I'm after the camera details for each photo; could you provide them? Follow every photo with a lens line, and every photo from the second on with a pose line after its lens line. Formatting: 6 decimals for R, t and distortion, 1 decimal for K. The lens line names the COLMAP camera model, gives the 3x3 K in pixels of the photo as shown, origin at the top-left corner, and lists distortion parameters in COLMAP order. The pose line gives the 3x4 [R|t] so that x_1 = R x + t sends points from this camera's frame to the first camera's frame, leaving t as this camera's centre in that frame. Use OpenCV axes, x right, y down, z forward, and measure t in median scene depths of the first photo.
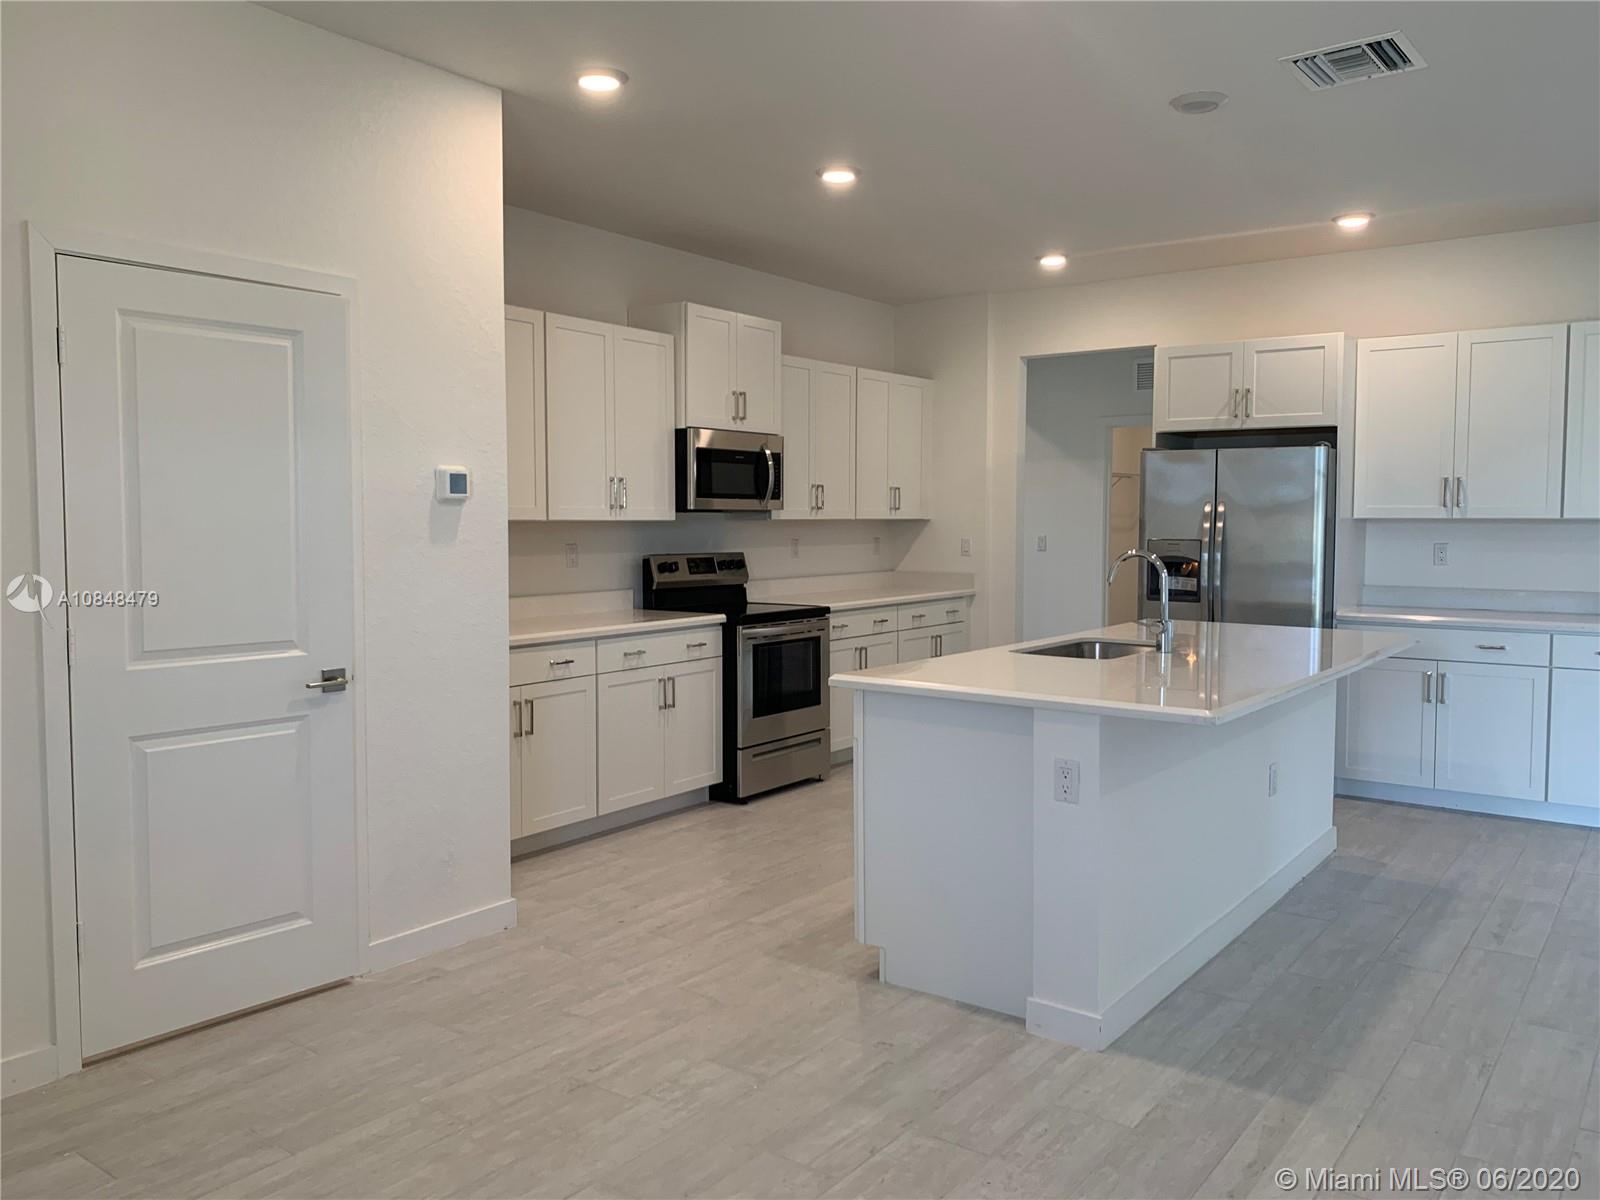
lens RADIAL K [[1221.4, 0, 791.4], [0, 1221.4, 597.2], [0, 0, 1]] dist [0.008945, -0.011079]
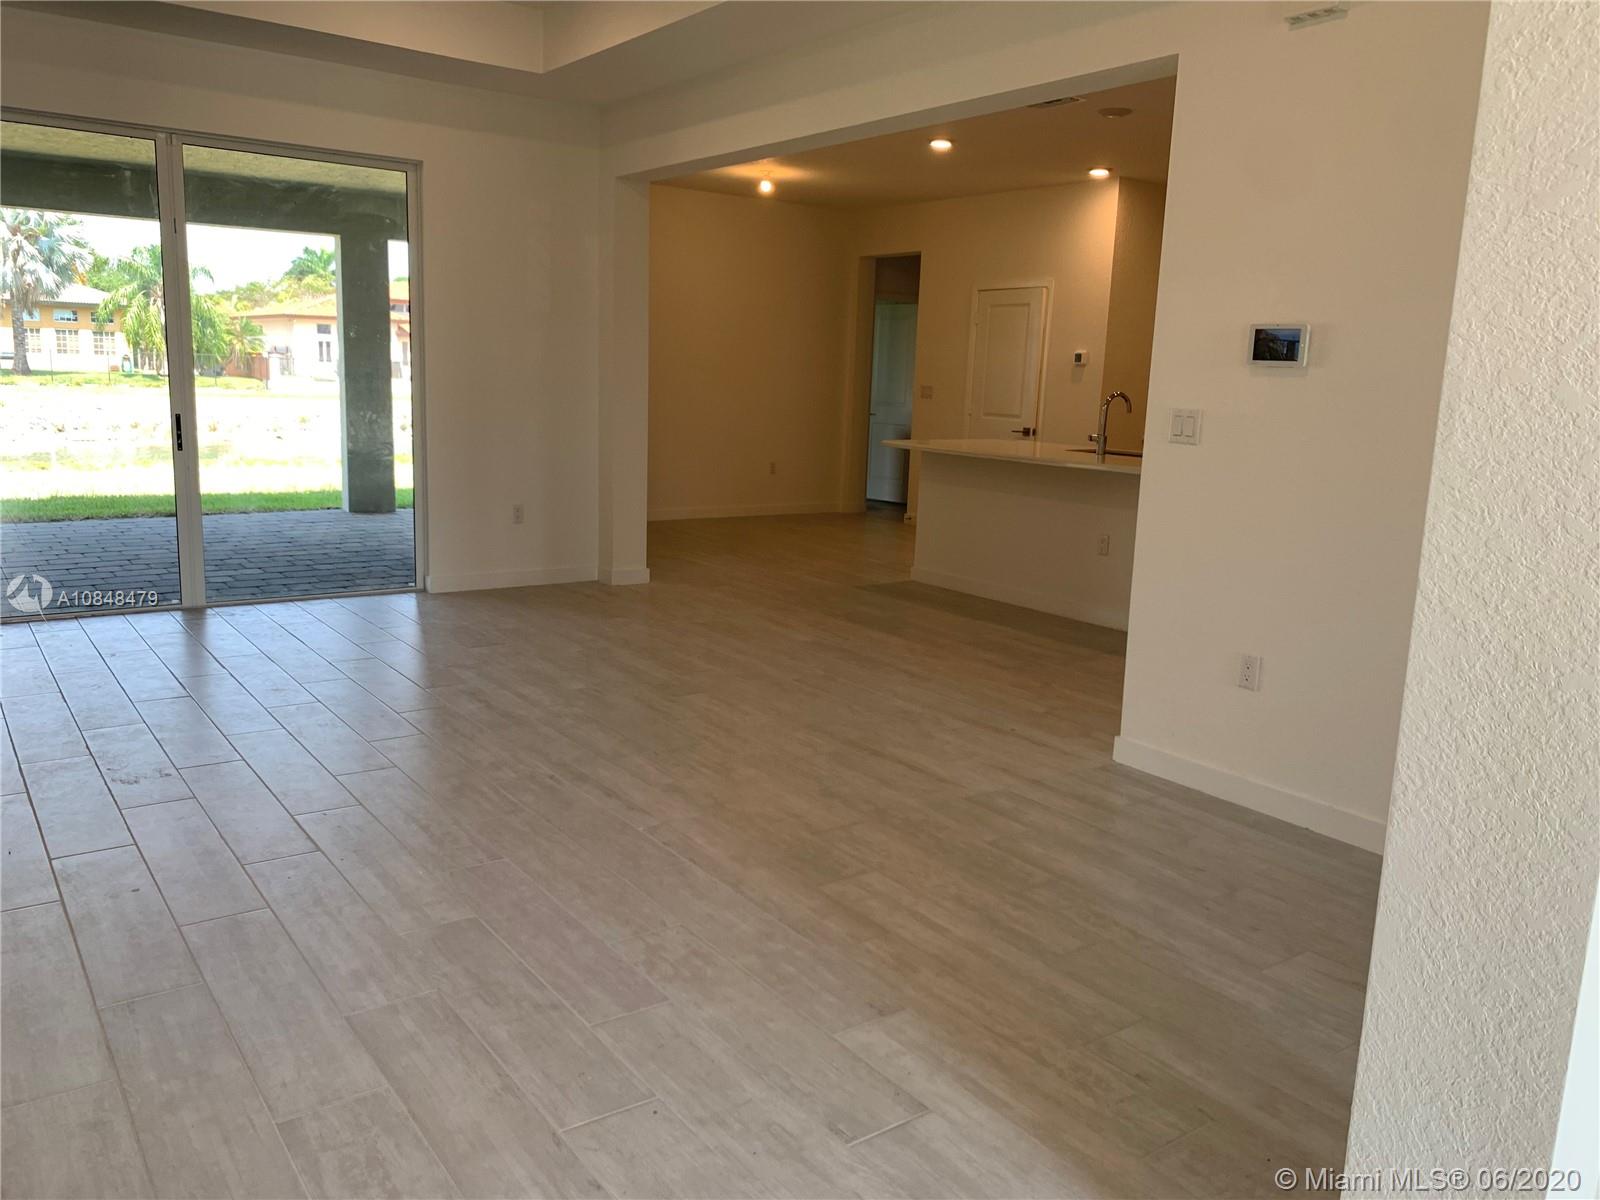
lens RADIAL K [[1222.9, 0, 789.5], [0, 1222.9, 602.2], [0, 0, 1]] dist [0.081666, -0.263513]
pose [[-0.306901, 0.168216, -0.936758, 2.193294], [-0.095066, 0.973916, 0.206034, -0.068880], [0.946981, 0.152286, -0.282905, 1.200558]]
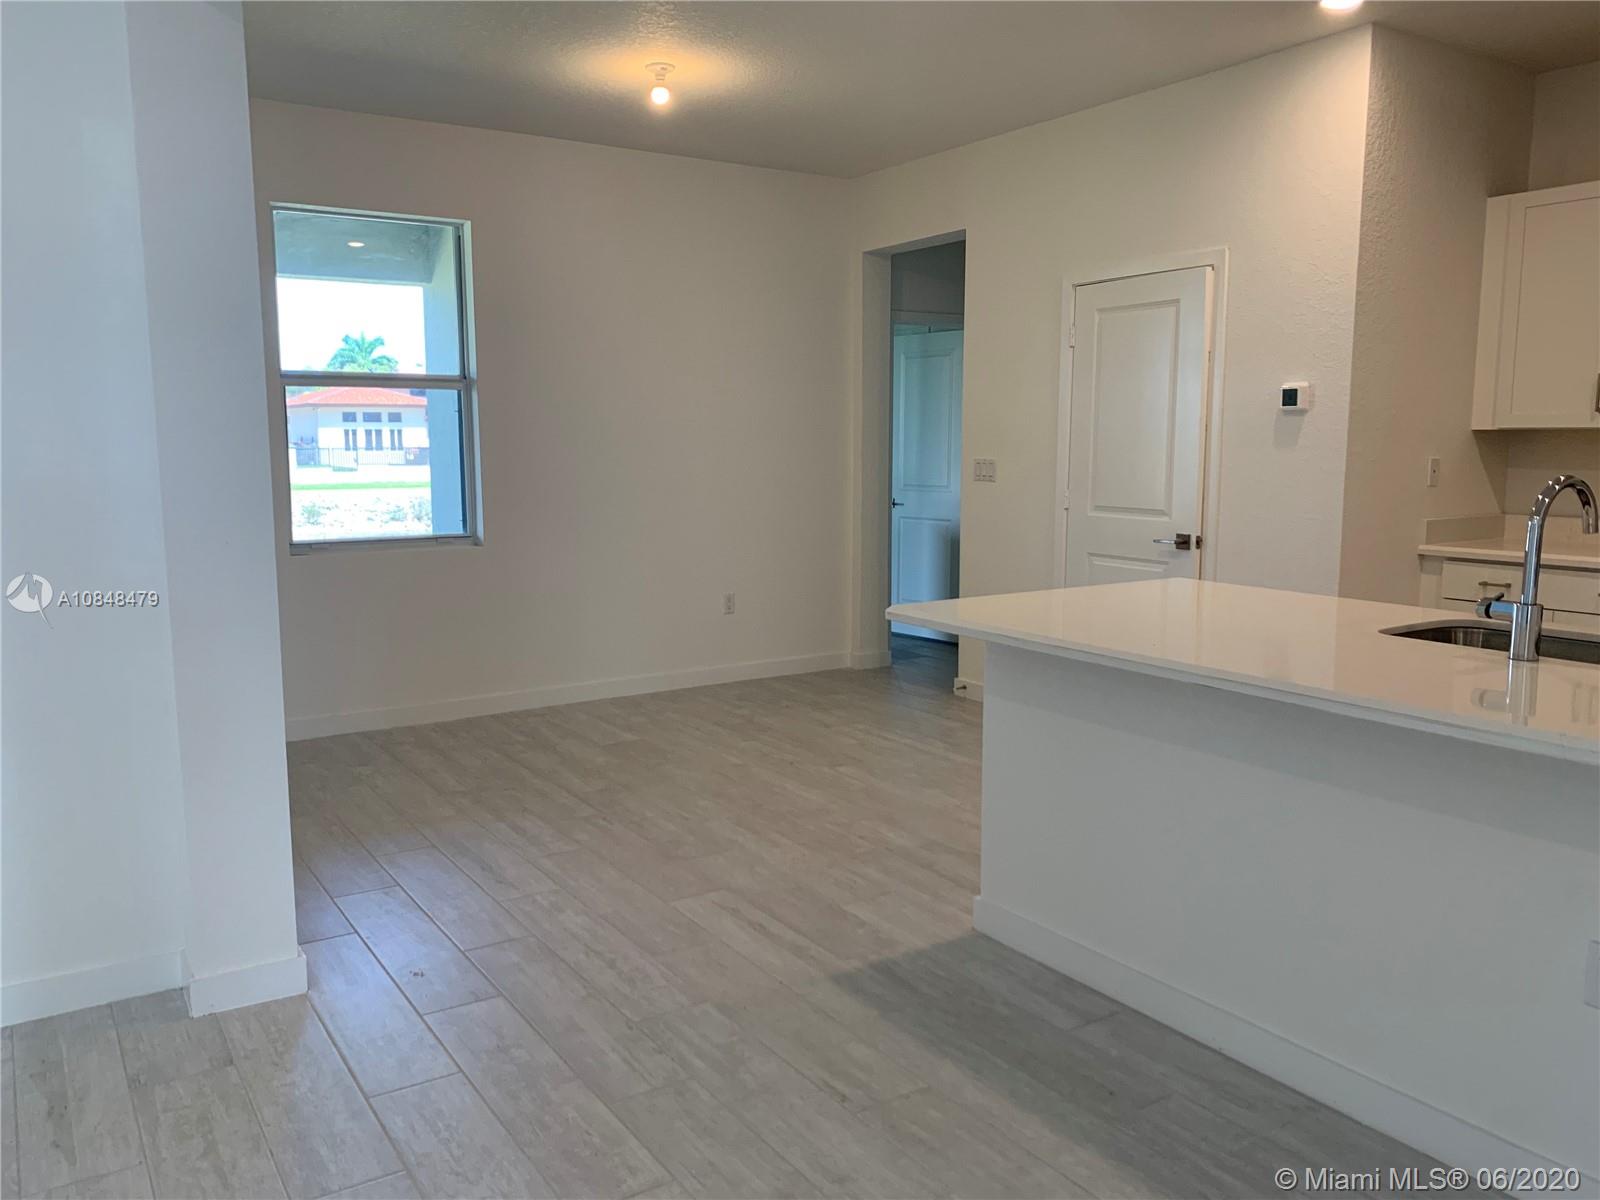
lens RADIAL K [[1221.4, 0, 791.4], [0, 1221.4, 597.2], [0, 0, 1]] dist [0.008945, -0.011079]
pose [[-0.338937, 0.121633, -0.932913, 1.016881], [-0.058447, 0.986970, 0.149915, -0.050388], [0.938992, 0.105338, -0.327412, 0.941163]]
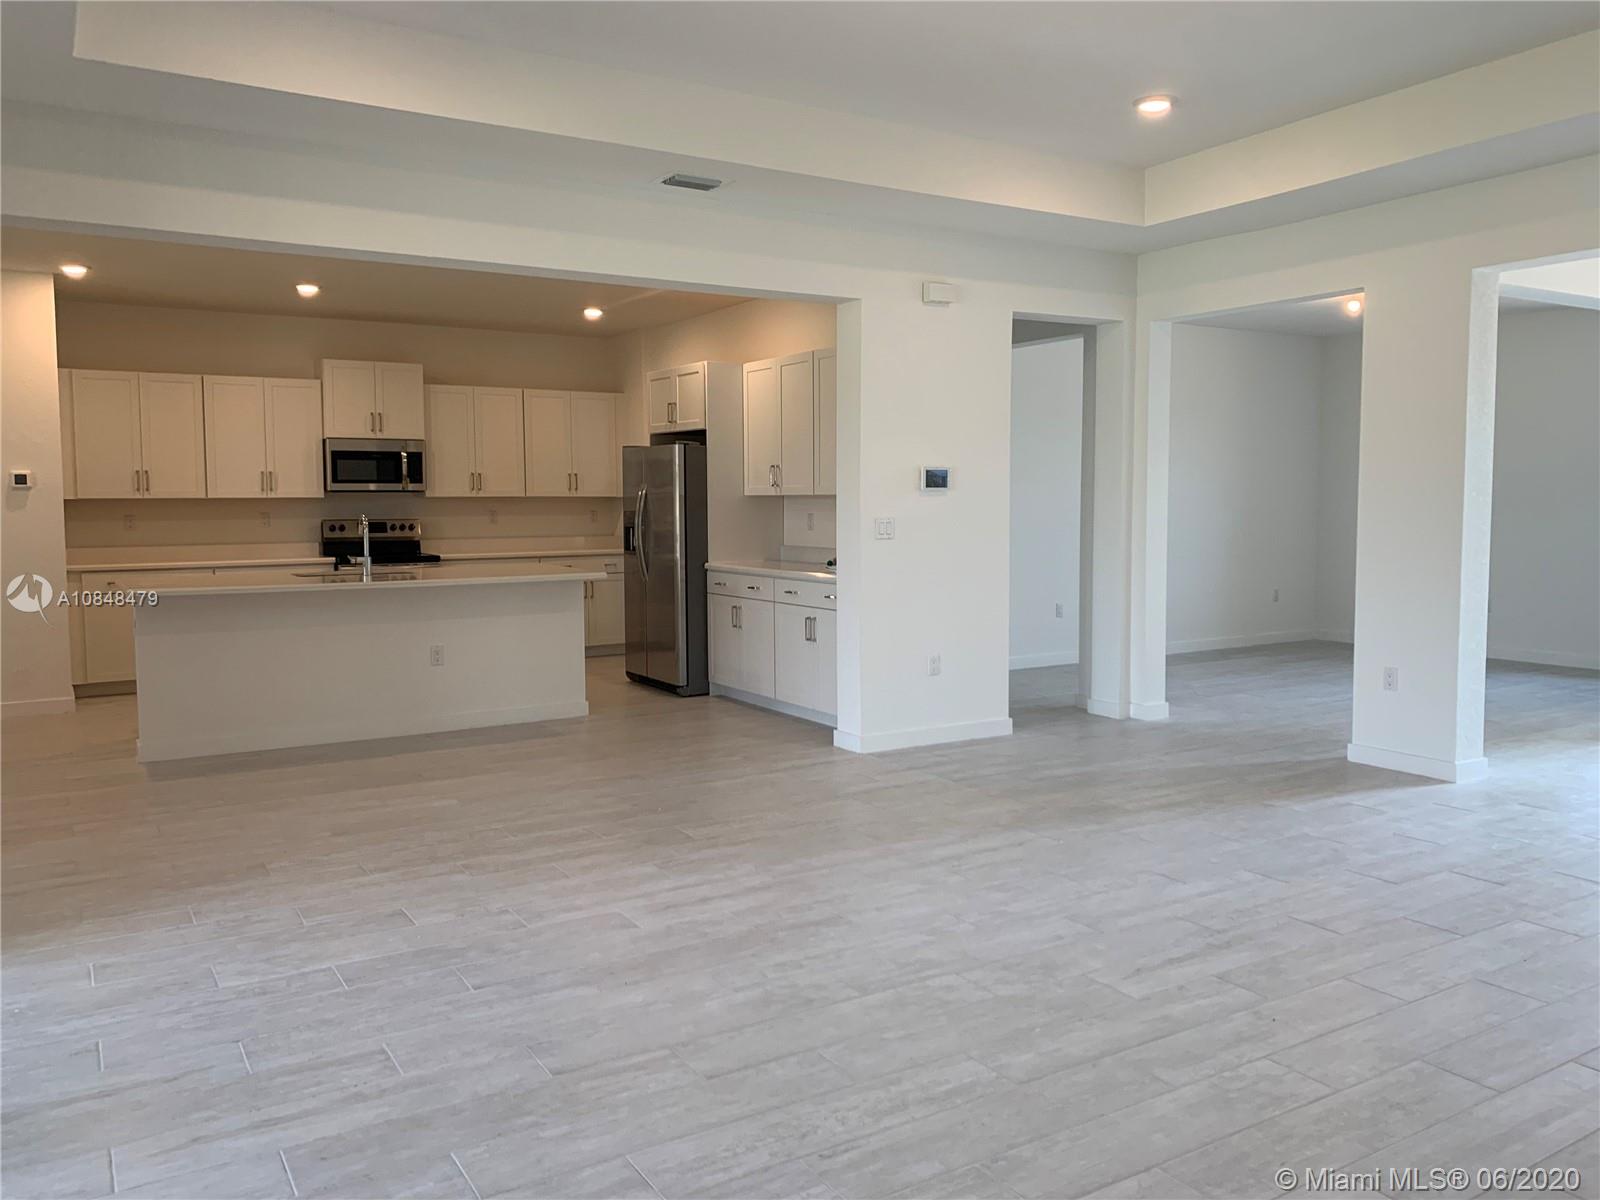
lens RADIAL K [[1250.9, 0, 782.7], [0, 1250.9, 598.1], [0, 0, 1]] dist [0.020785, -0.007082]
pose [[0.927207, 0.027334, -0.373550, 1.601521], [-0.020256, 0.999533, 0.022860, 0.026058], [0.374000, -0.013629, 0.927329, -0.415793]]
